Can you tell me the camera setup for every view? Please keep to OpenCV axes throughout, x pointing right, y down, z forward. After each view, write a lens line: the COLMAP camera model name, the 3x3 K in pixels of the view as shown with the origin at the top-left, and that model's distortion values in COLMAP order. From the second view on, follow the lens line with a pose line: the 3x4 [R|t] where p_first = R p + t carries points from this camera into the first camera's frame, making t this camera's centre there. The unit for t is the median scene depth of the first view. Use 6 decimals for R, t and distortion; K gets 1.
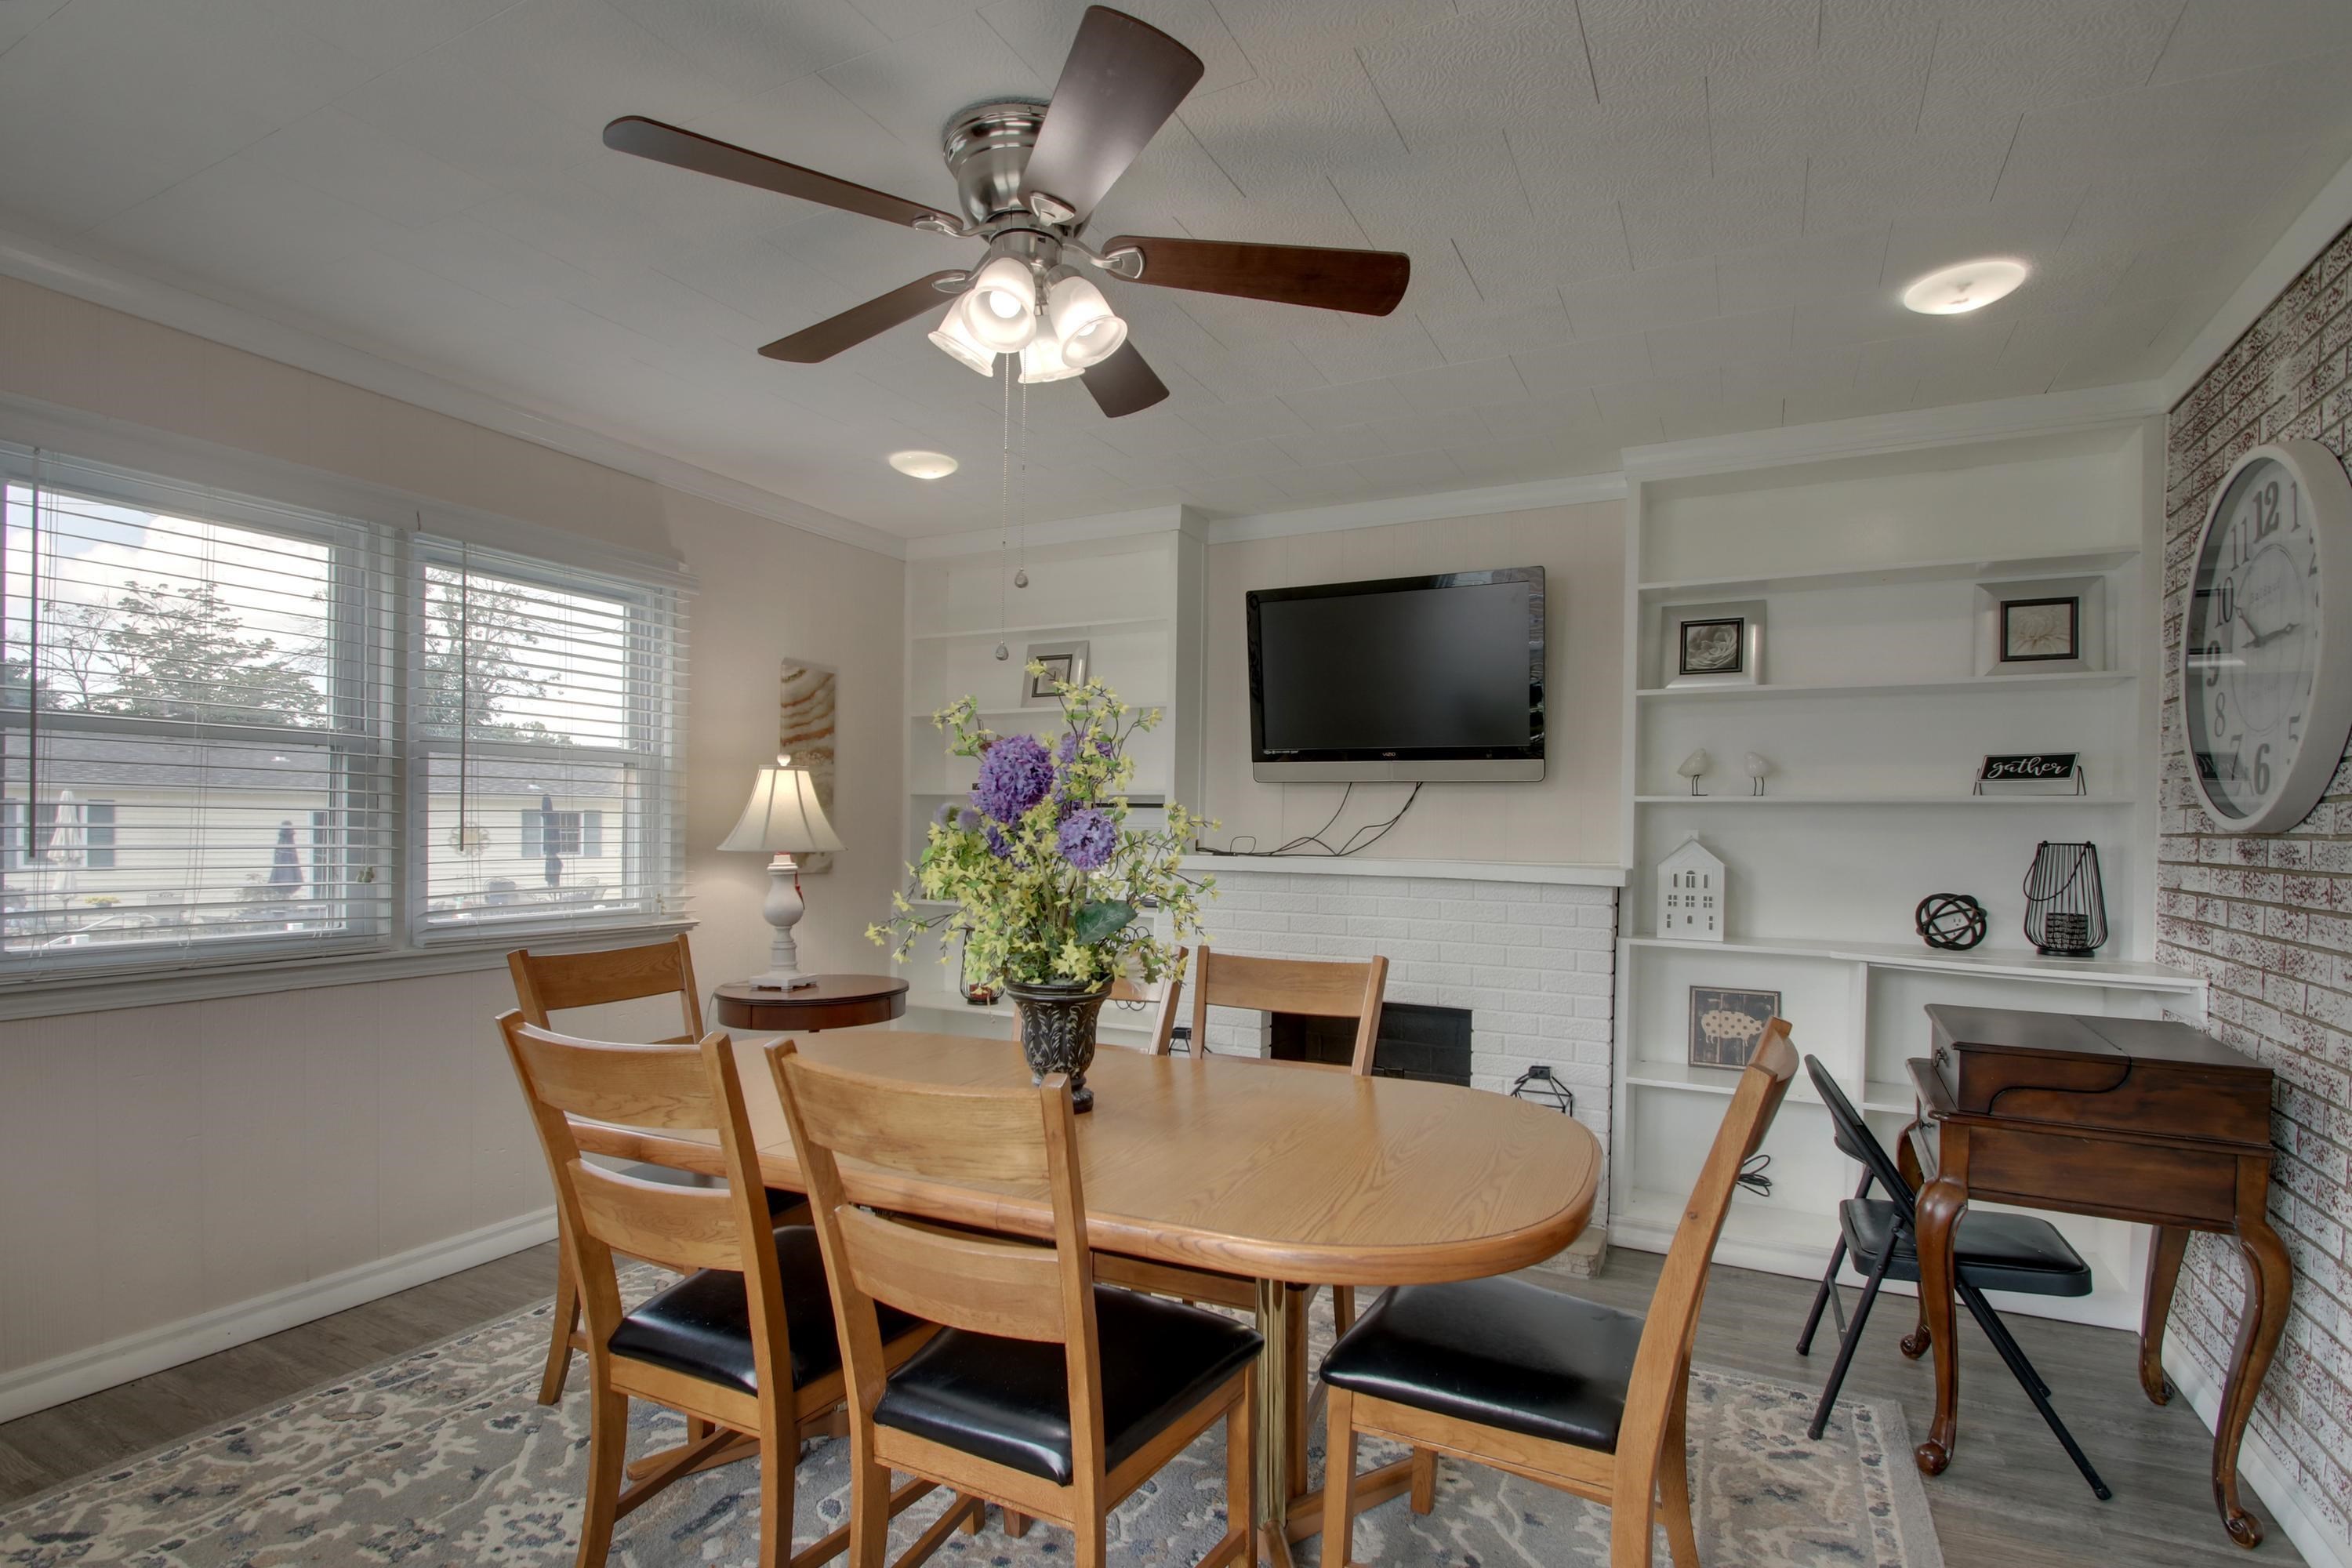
lens RADIAL K [[1145.6, 0, 1226.8], [0, 1145.6, 830.5], [0, 0, 1]] dist [0.004223, -0.004045]
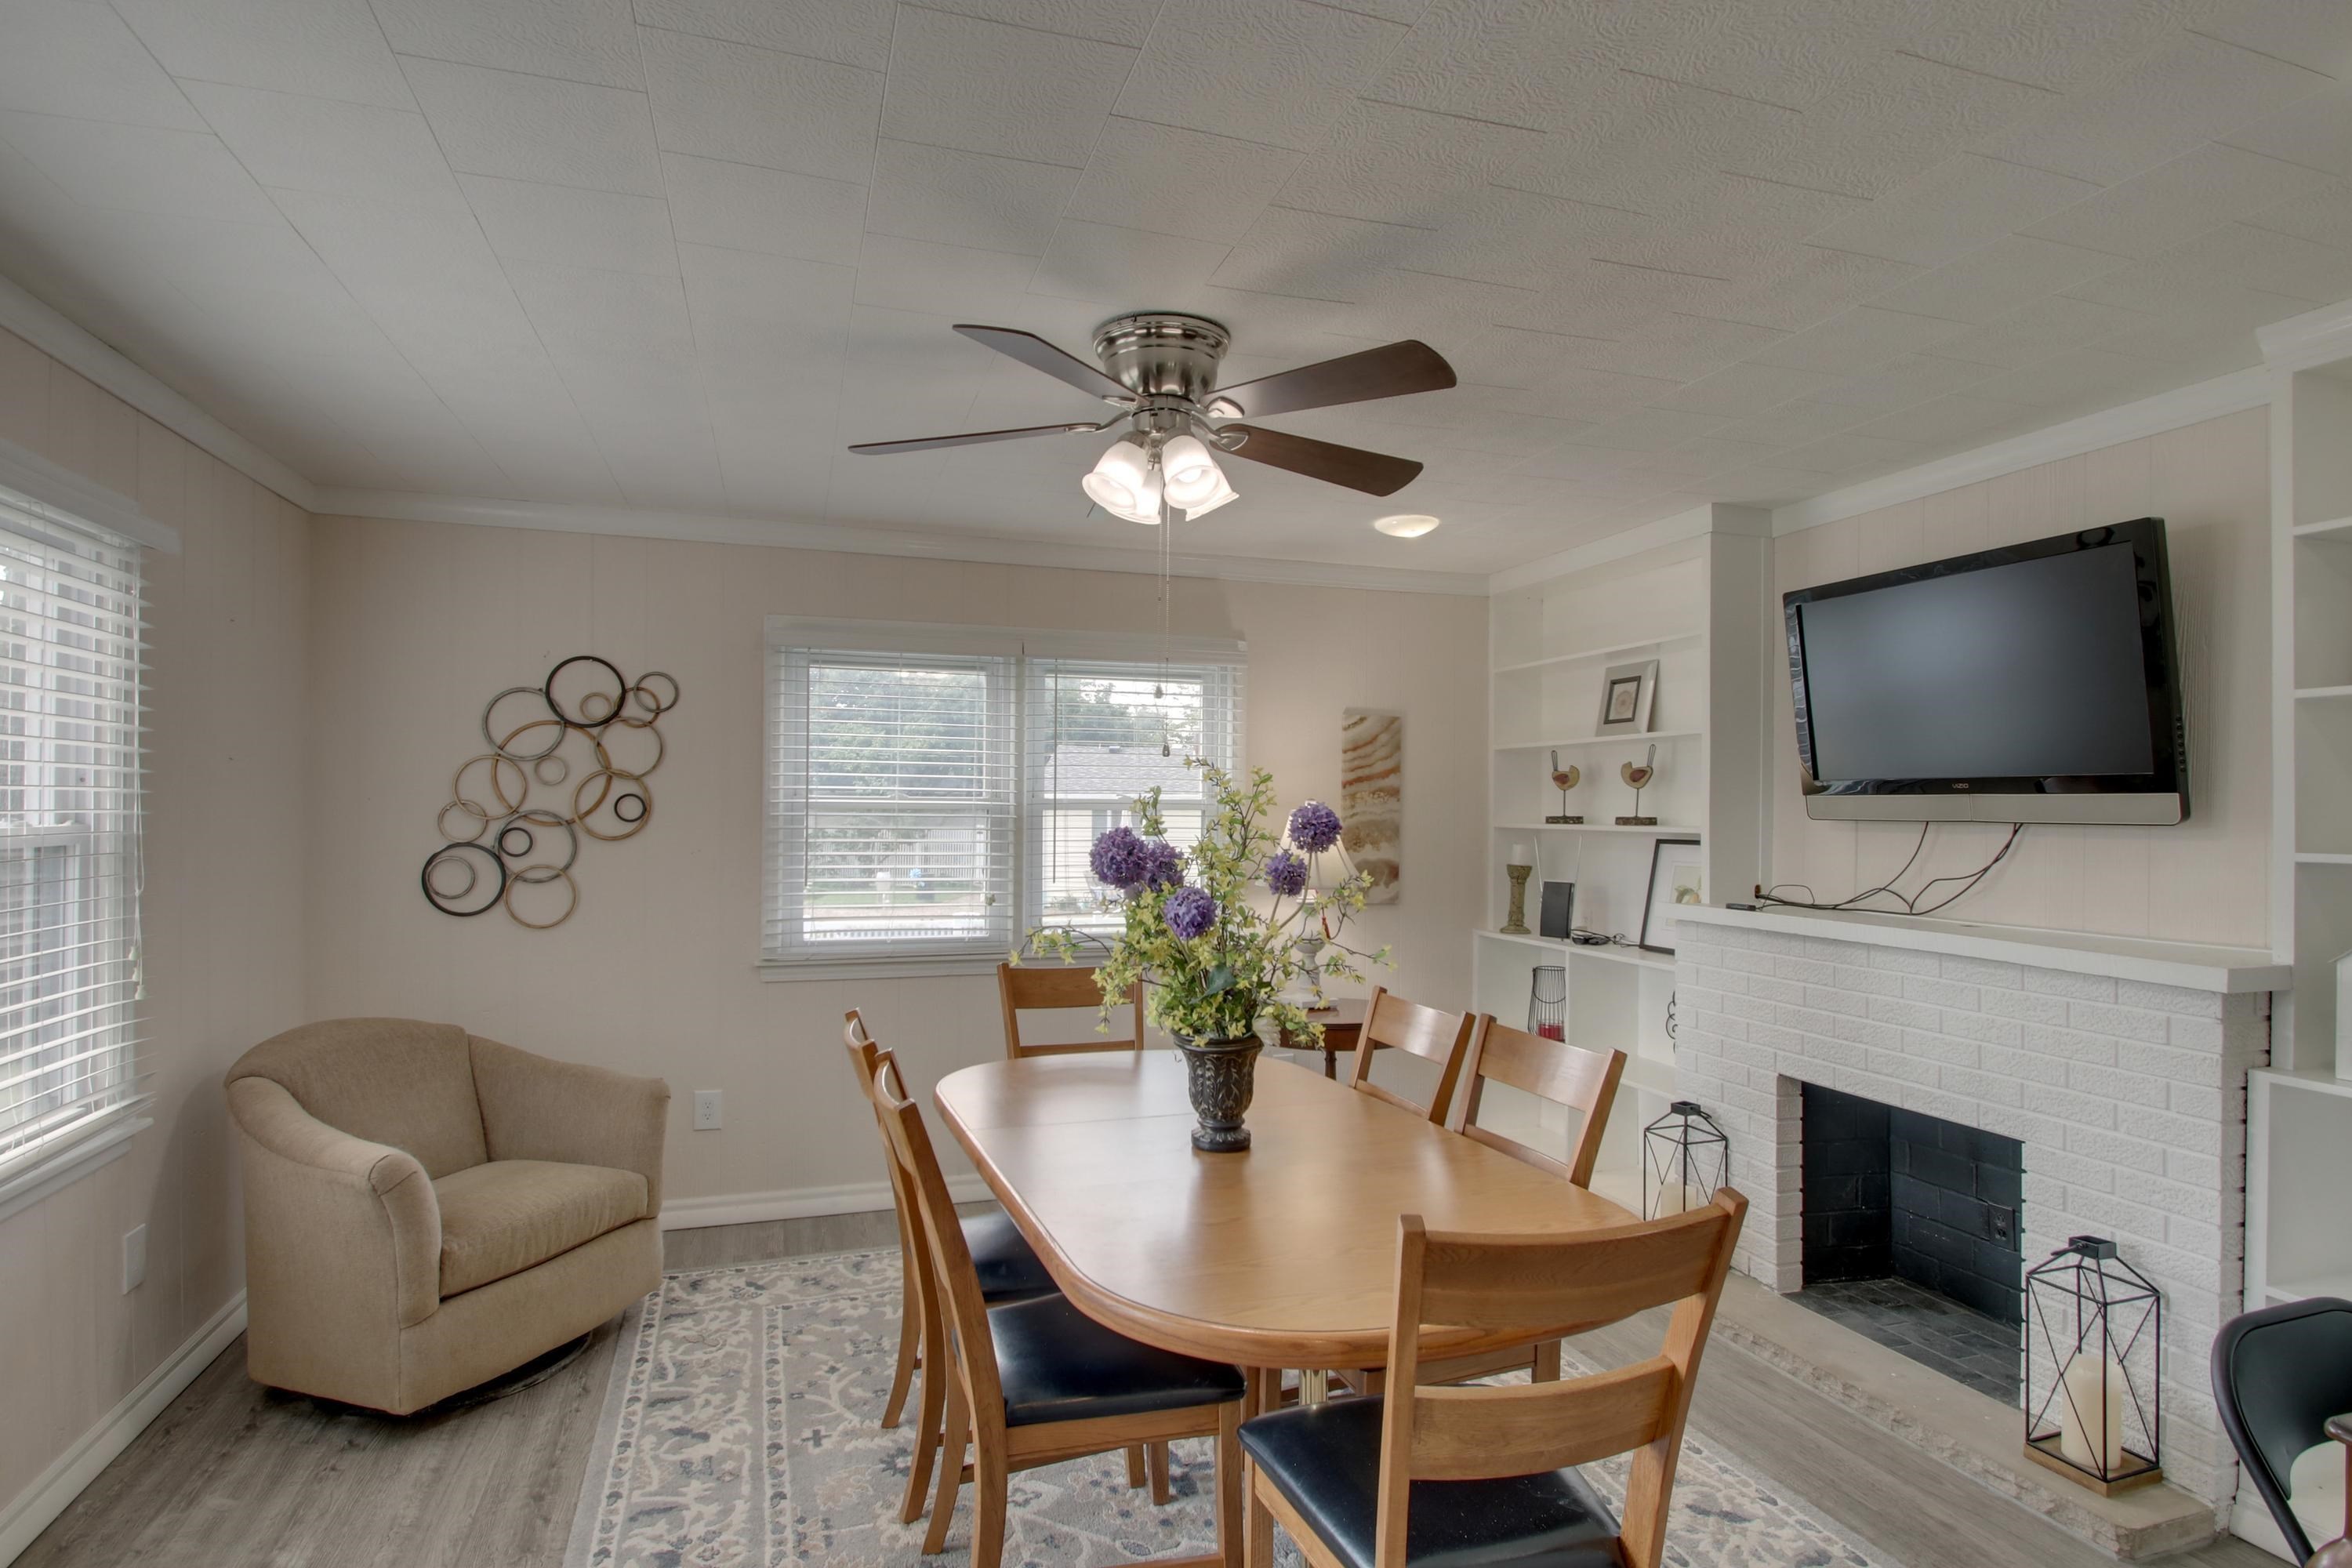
lens RADIAL K [[1235.8, 0, 1190.8], [0, 1235.8, 790.8], [0, 0, 1]] dist [0.014096, -0.005401]
pose [[0.707173, -0.016873, -0.706839, 0.398718], [-0.003550, 0.999618, -0.027413, -0.042661], [0.707031, 0.021895, 0.706843, 0.058249]]
